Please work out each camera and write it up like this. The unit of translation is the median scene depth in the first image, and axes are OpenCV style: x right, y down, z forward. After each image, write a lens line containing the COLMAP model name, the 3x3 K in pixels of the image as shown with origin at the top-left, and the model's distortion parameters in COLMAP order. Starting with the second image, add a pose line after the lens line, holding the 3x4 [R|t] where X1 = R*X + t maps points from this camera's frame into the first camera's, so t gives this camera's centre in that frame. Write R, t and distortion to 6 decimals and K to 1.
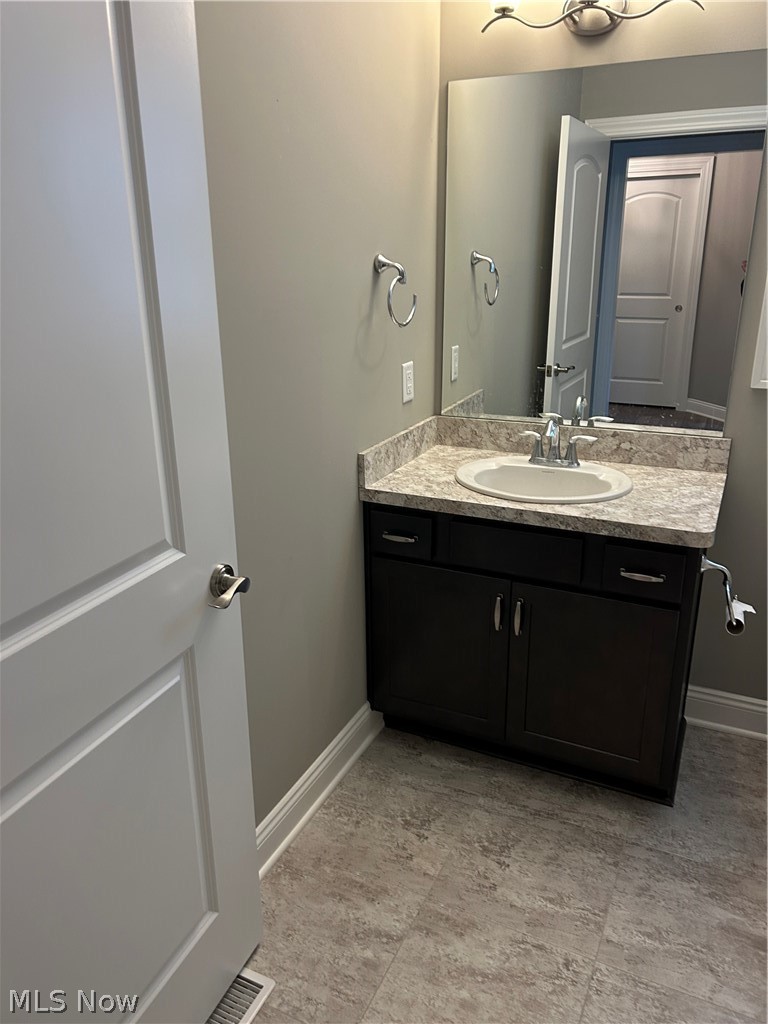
lens RADIAL K [[769.4, 0, 376.9], [0, 769.4, 520.7], [0, 0, 1]] dist [0.057990, -0.069139]
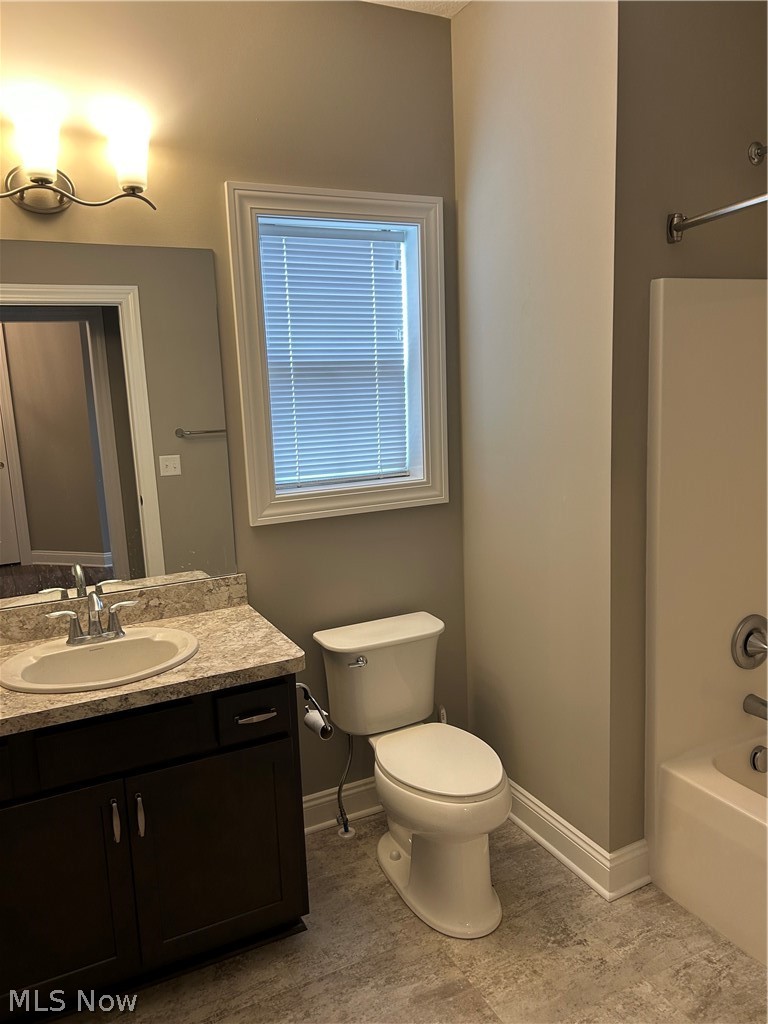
lens RADIAL K [[769.4, 0, 387.4], [0, 769.4, 528.5], [0, 0, 1]] dist [0.057990, -0.069139]
pose [[0.605531, -0.159402, 0.779695, -0.281527], [0.293772, 0.955311, -0.032845, -0.074657], [-0.739615, 0.248942, 0.625298, 0.156609]]
